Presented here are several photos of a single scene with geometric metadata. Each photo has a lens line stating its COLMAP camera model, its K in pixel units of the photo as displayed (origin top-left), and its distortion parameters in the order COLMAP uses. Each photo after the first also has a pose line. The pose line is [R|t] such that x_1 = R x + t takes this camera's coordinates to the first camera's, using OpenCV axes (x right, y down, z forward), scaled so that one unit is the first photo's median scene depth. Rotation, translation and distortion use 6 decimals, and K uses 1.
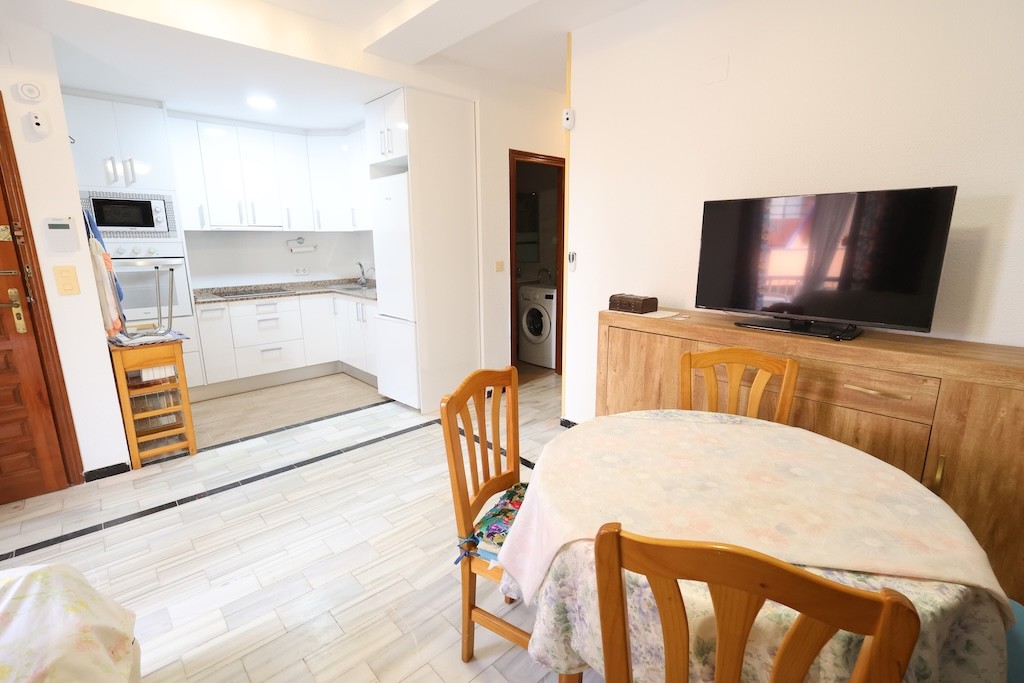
lens RADIAL K [[472.3, 0, 513.0], [0, 472.3, 340.0], [0, 0, 1]] dist [0.001158, 0.000087]
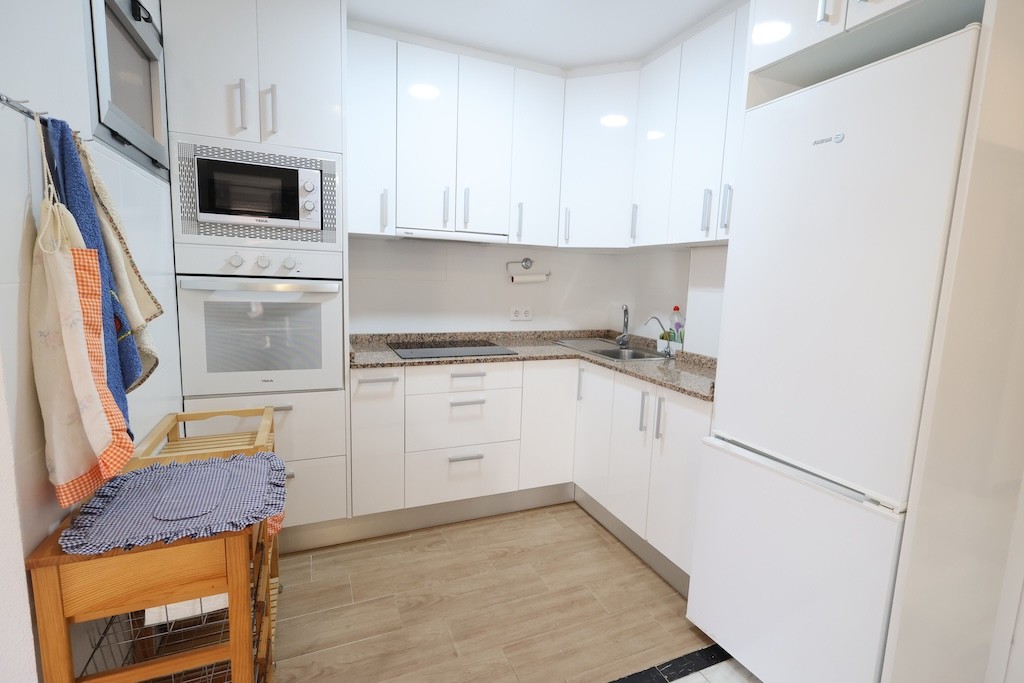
lens RADIAL K [[472.3, 0, 512.2], [0, 472.3, 341.0], [0, 0, 1]] dist [0.001158, 0.000087]
pose [[0.938523, 0.084671, -0.334672, -0.313245], [-0.111765, 0.991767, -0.062511, -0.089093], [0.326624, 0.096073, 0.940259, 0.534036]]
